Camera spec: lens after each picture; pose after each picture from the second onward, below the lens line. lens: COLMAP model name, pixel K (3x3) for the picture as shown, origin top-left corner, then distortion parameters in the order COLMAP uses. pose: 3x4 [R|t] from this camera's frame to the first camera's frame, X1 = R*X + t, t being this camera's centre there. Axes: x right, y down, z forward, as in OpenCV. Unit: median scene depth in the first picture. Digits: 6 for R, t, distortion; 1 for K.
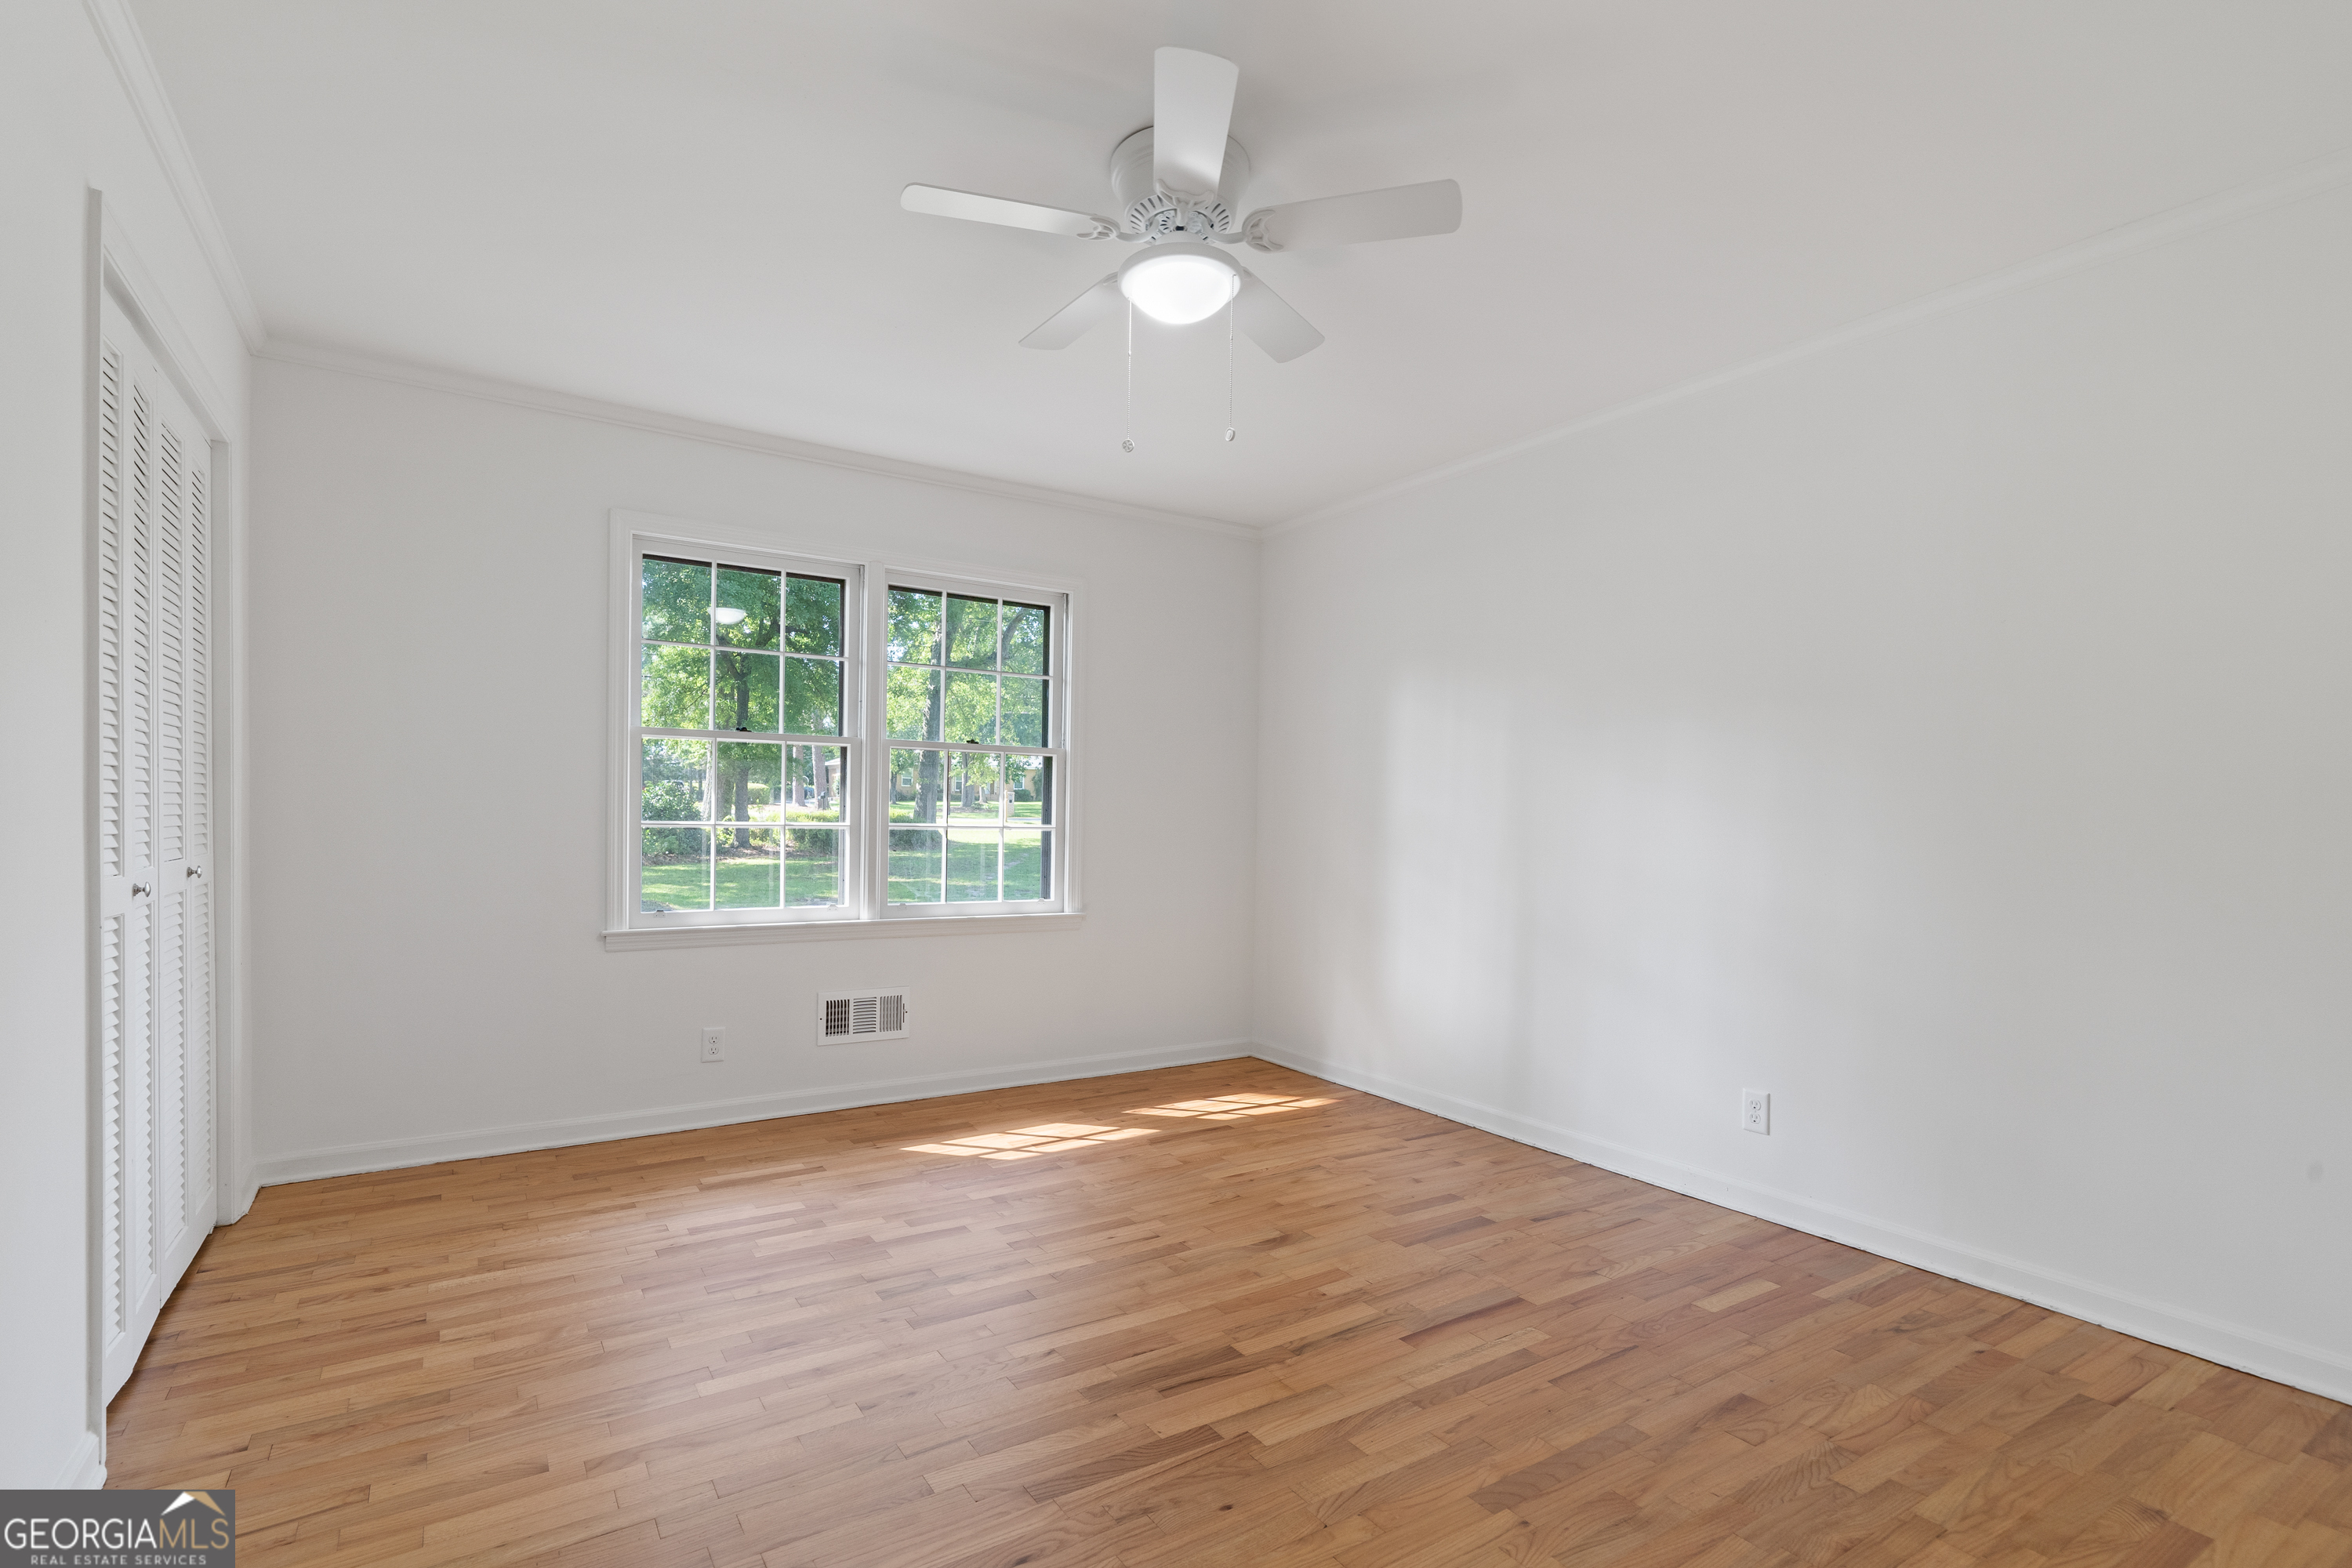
lens RADIAL K [[1013.0, 0, 1166.3], [0, 1013.0, 820.1], [0, 0, 1]] dist [0.000375, -0.000028]
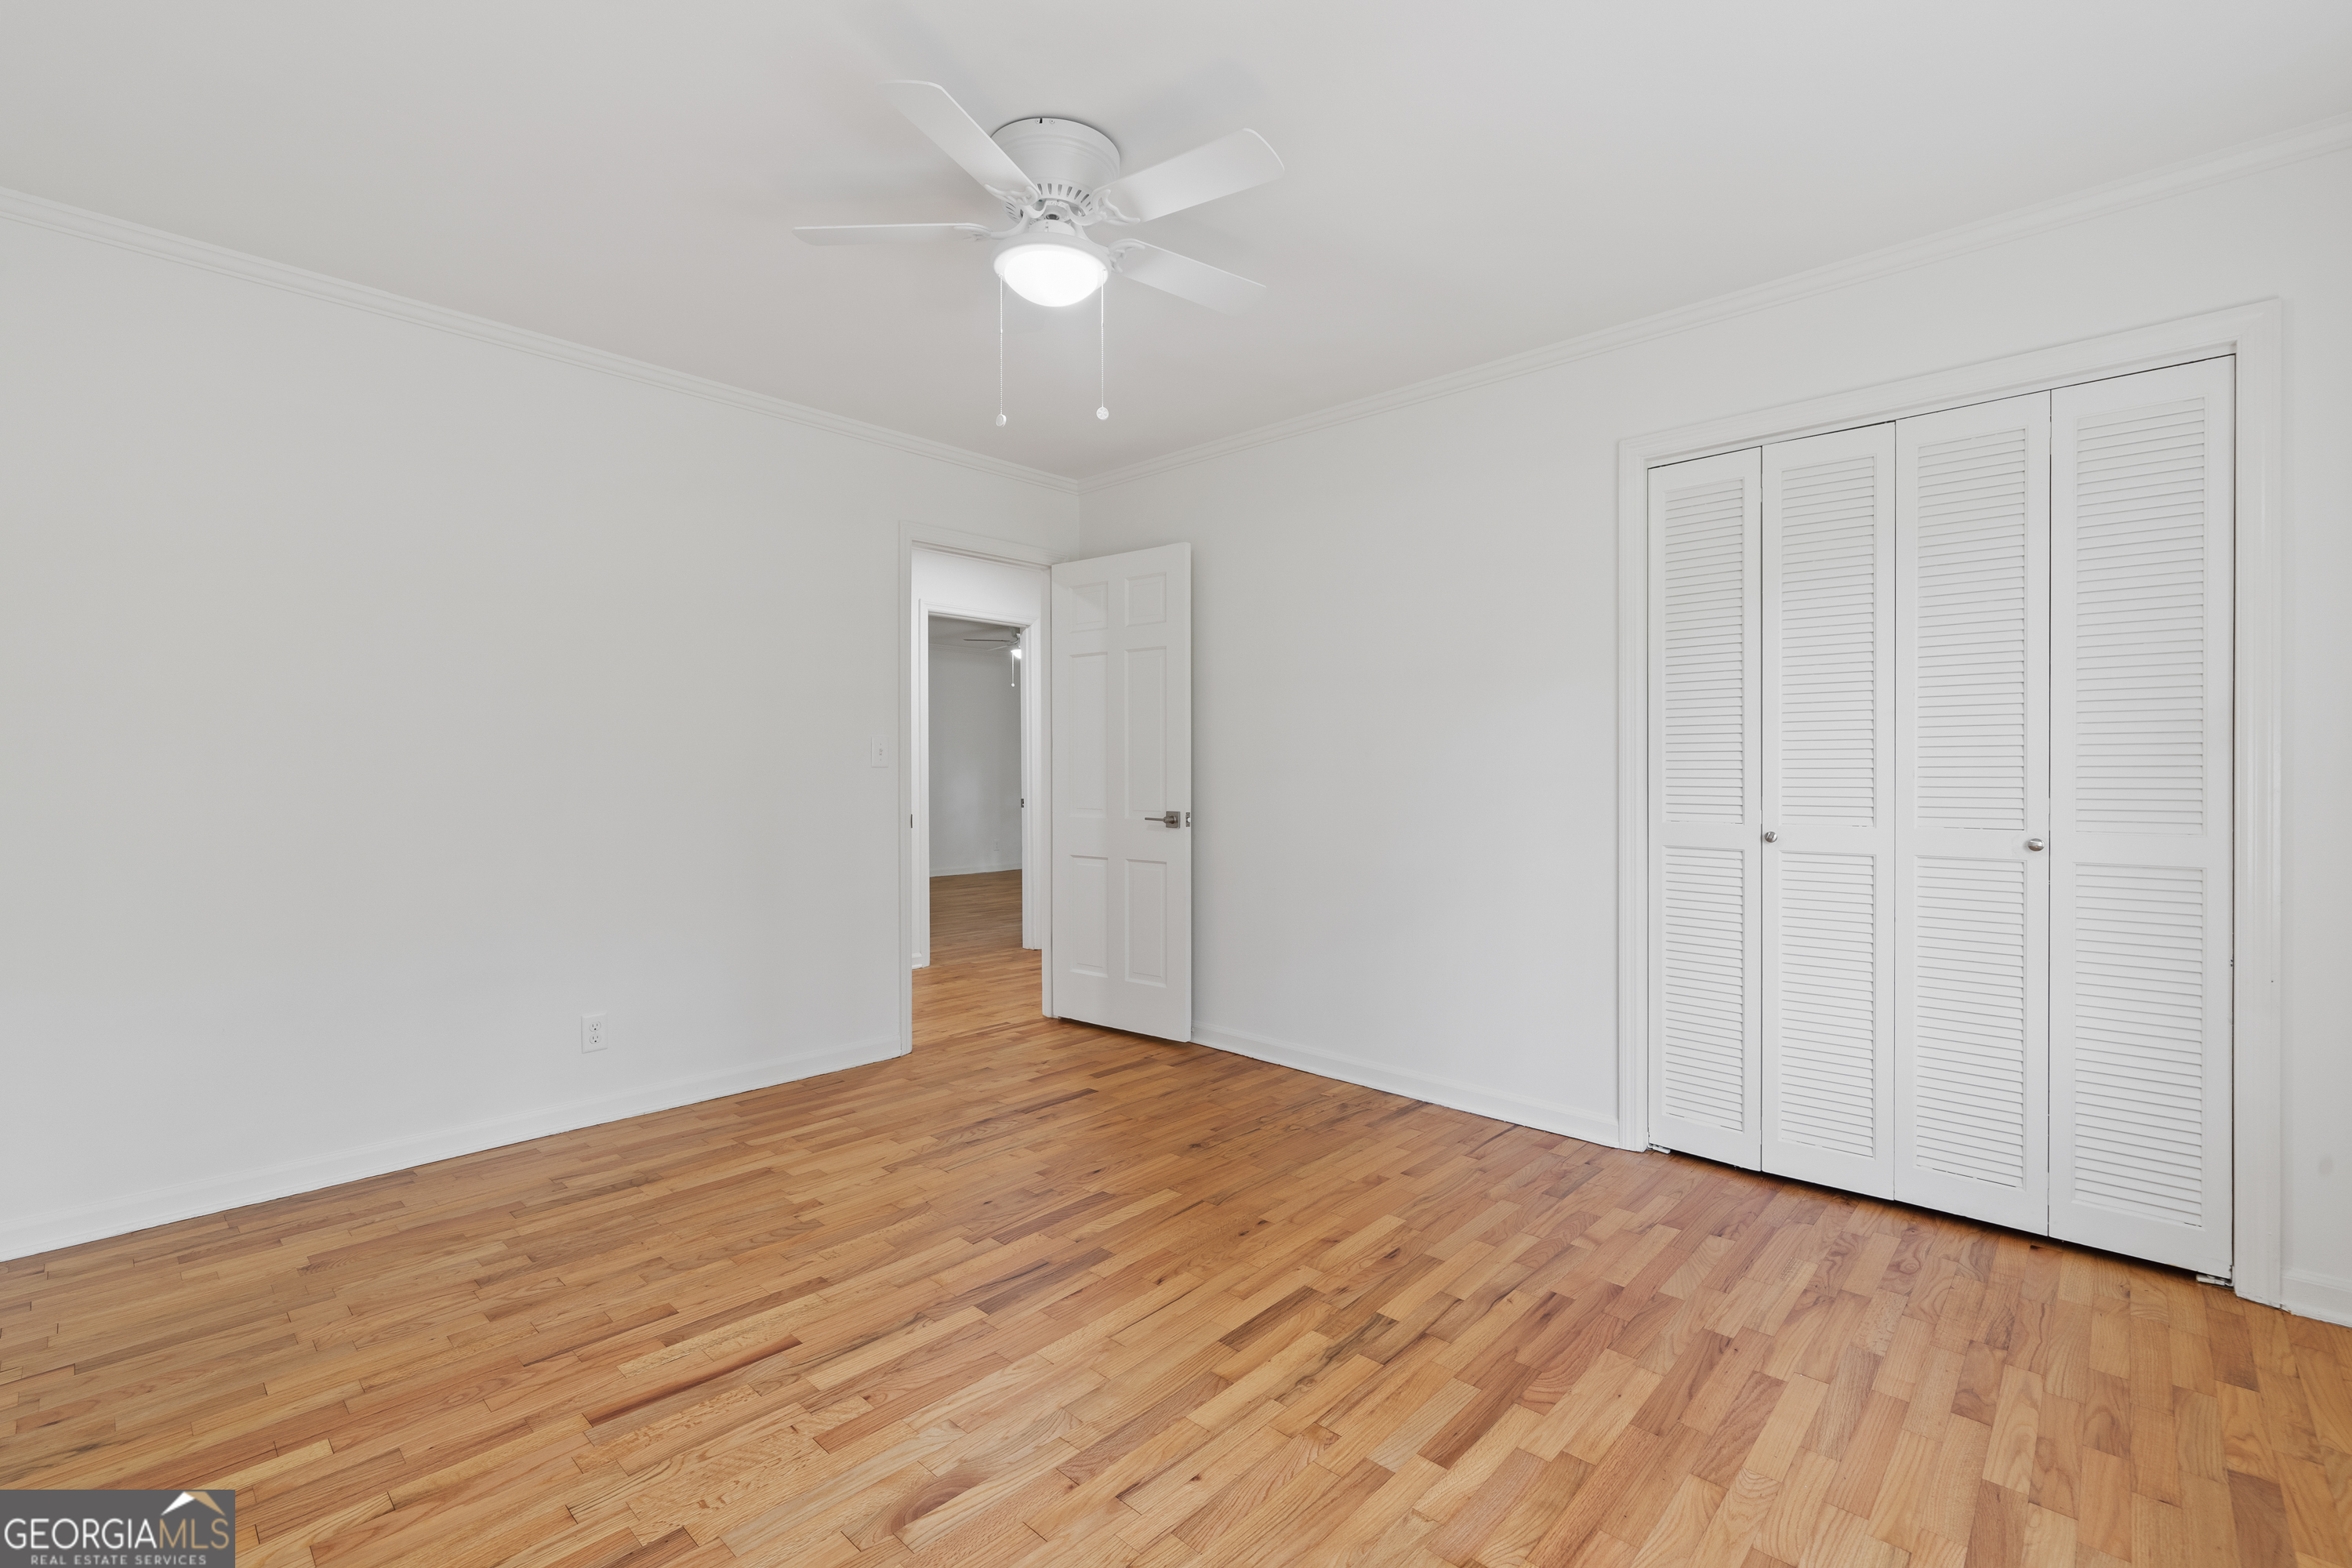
lens RADIAL K [[1000.8, 0, 1176.0], [0, 1000.8, 784.0], [0, 0, 1]] dist [-0.012769, 0.000166]
pose [[-0.965000, -0.013422, -0.261906, 0.141973], [-0.017913, 0.999730, 0.014768, -0.011838], [0.261637, 0.018943, -0.964981, 1.890784]]
